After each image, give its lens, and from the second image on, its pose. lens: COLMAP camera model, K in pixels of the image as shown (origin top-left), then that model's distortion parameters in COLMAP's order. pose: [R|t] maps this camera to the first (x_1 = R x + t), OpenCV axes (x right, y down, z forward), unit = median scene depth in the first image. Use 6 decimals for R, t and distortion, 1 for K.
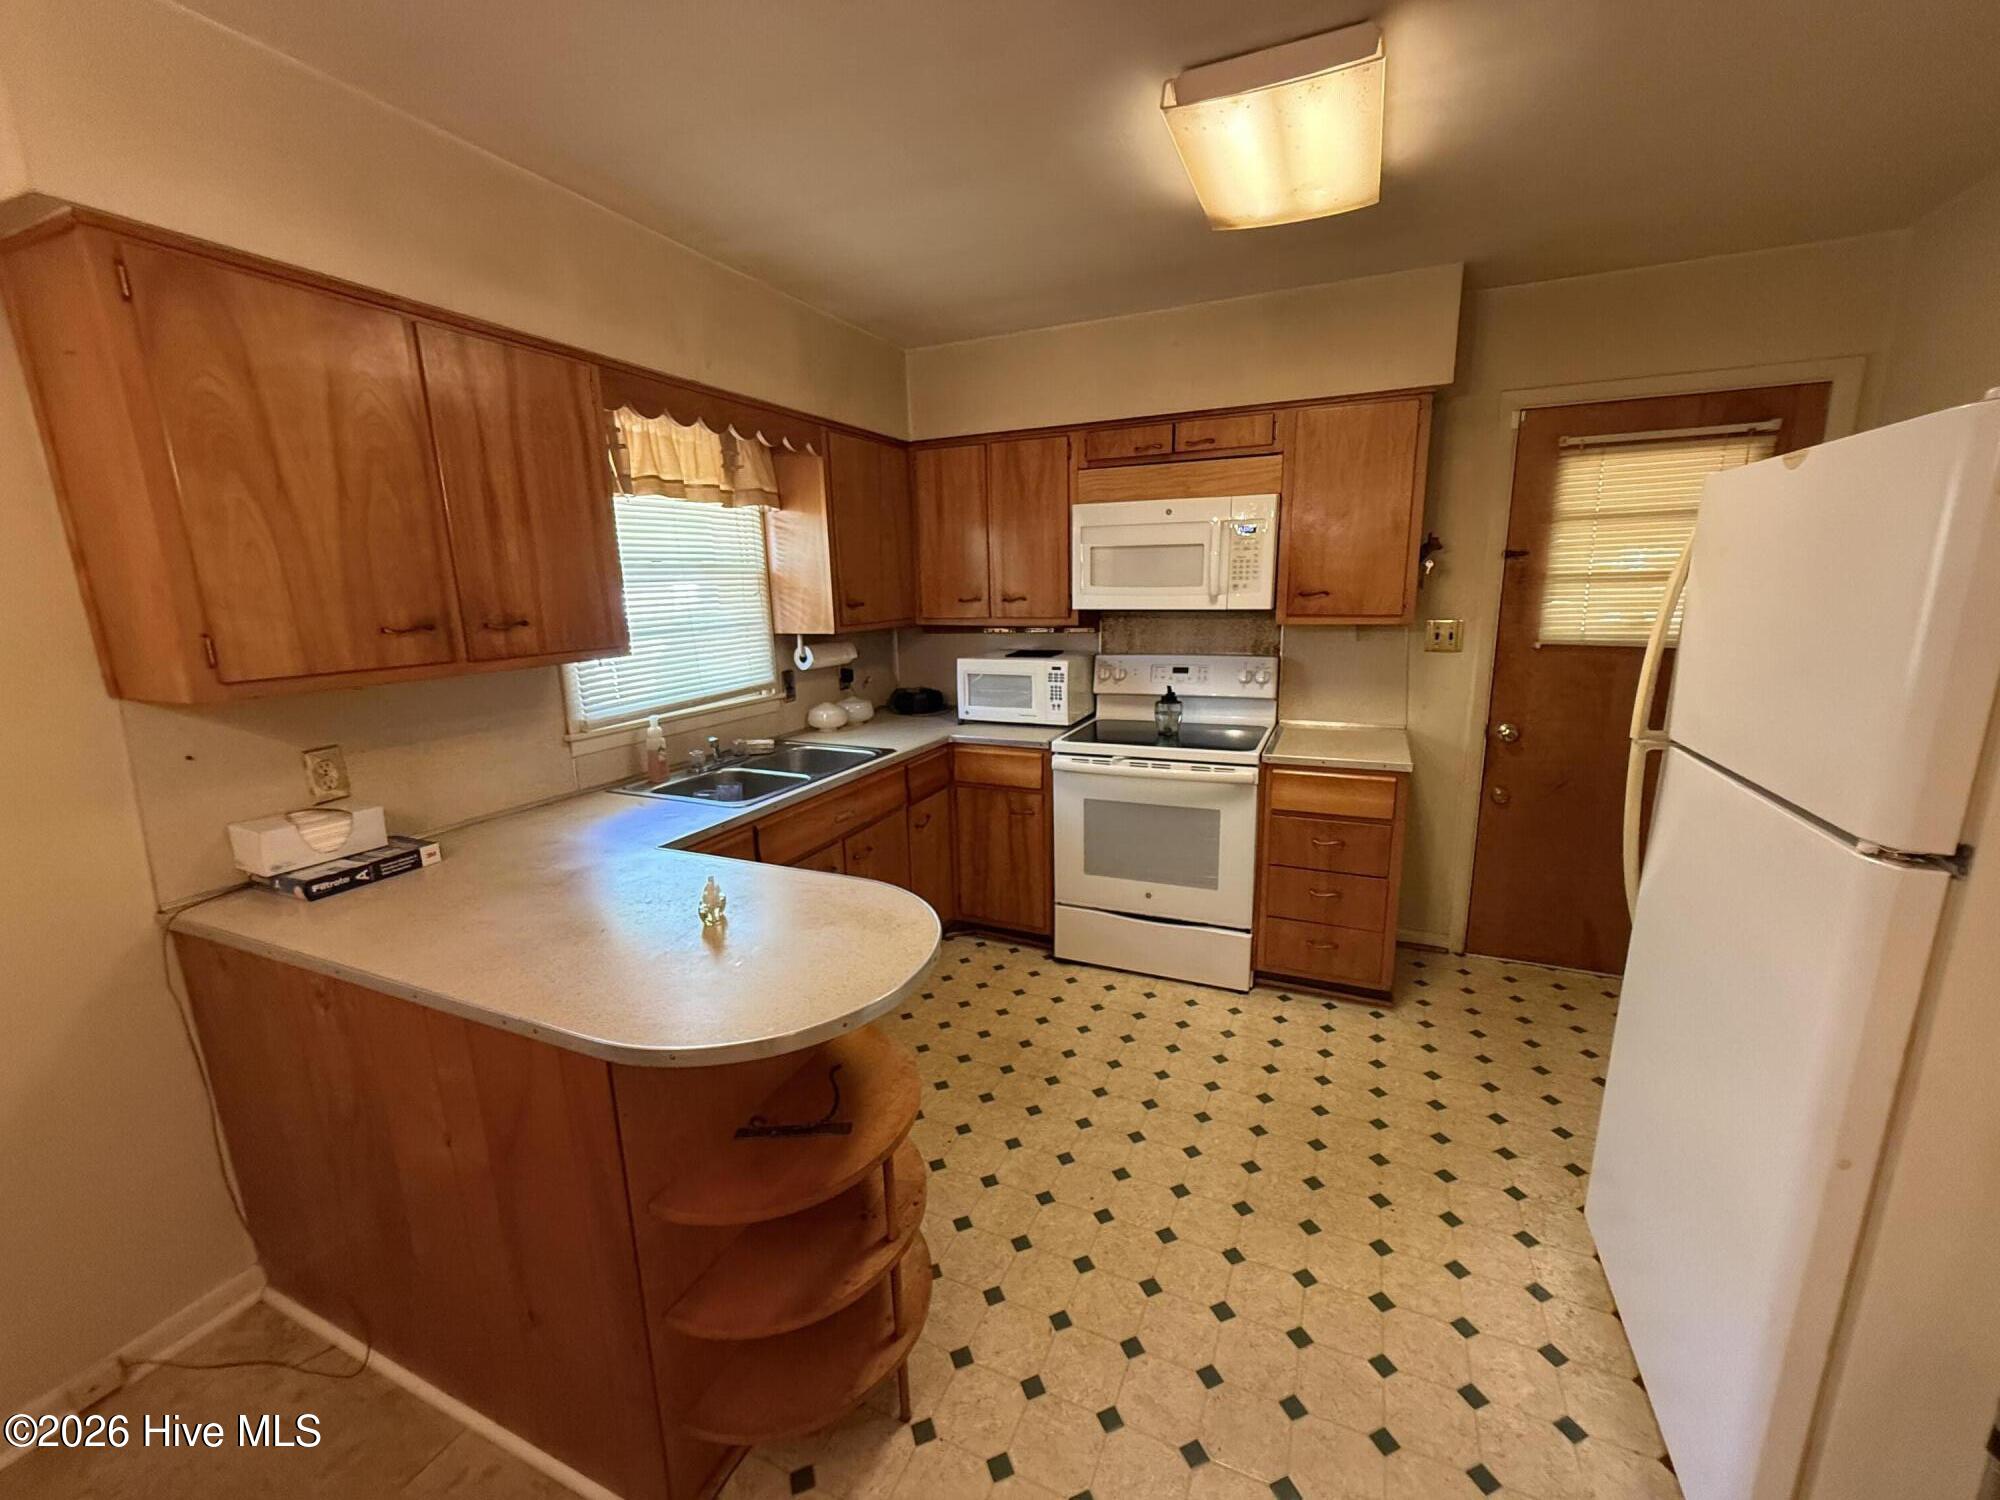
lens RADIAL K [[798.4, 0, 1005.9], [0, 798.4, 755.5], [0, 0, 1]] dist [-0.000228, 0.000019]
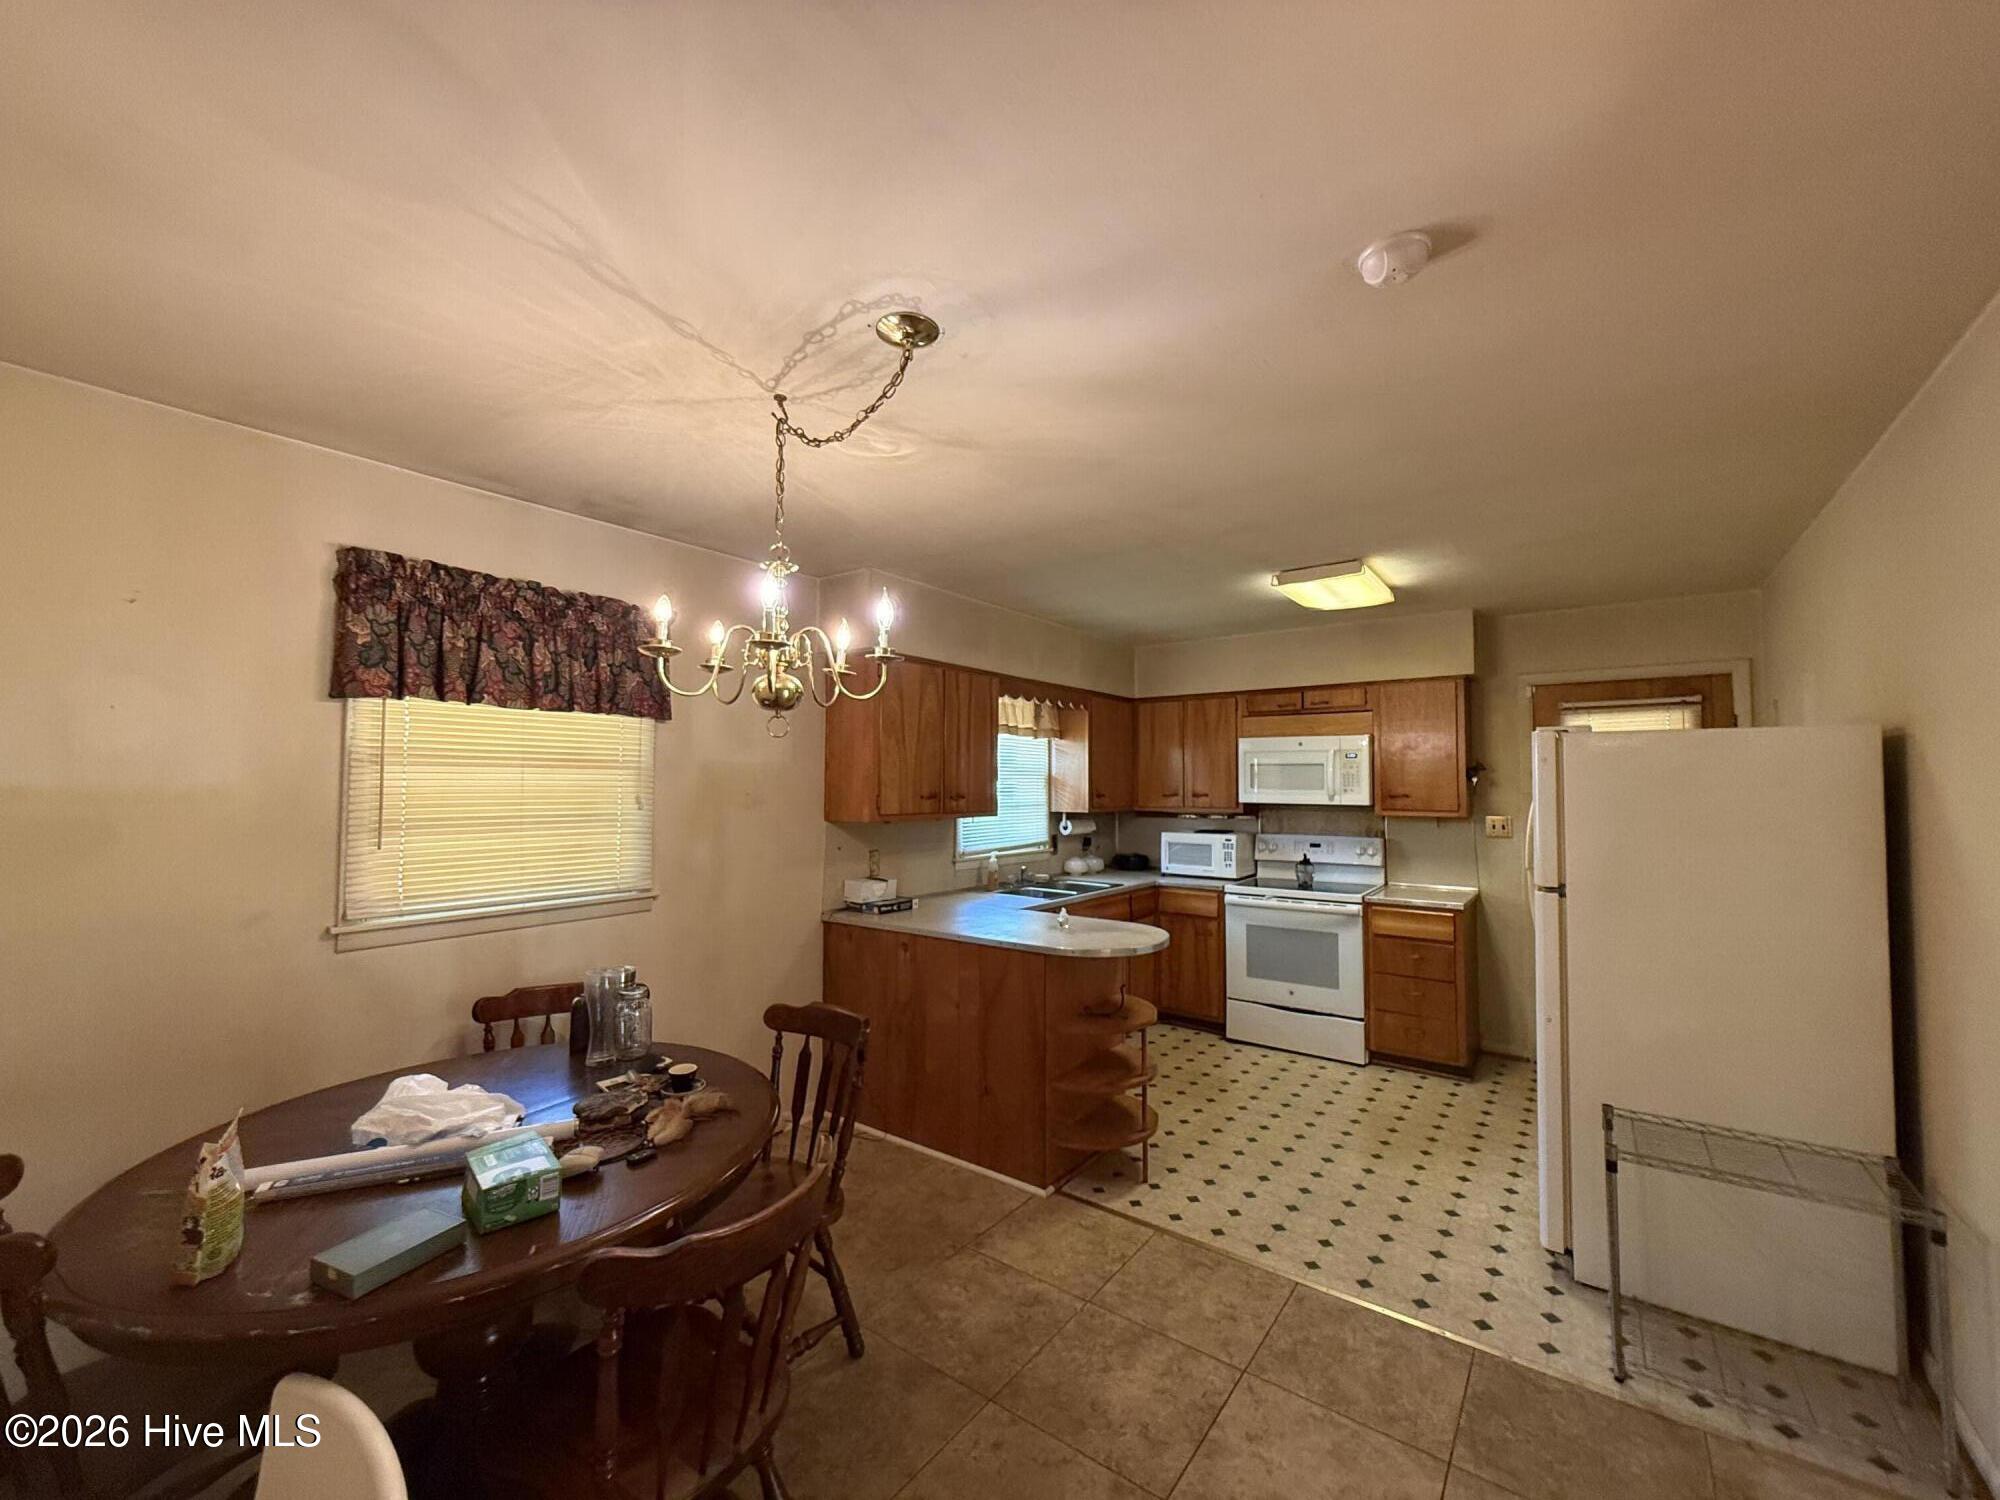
lens RADIAL K [[798.4, 0, 1005.9], [0, 798.4, 755.5], [0, 0, 1]] dist [-0.000228, 0.000019]
pose [[0.975475, 0.016036, -0.219526, -0.021293], [-0.069955, 0.968220, -0.240118, 0.144607], [0.208699, 0.249586, 0.945596, -0.637849]]
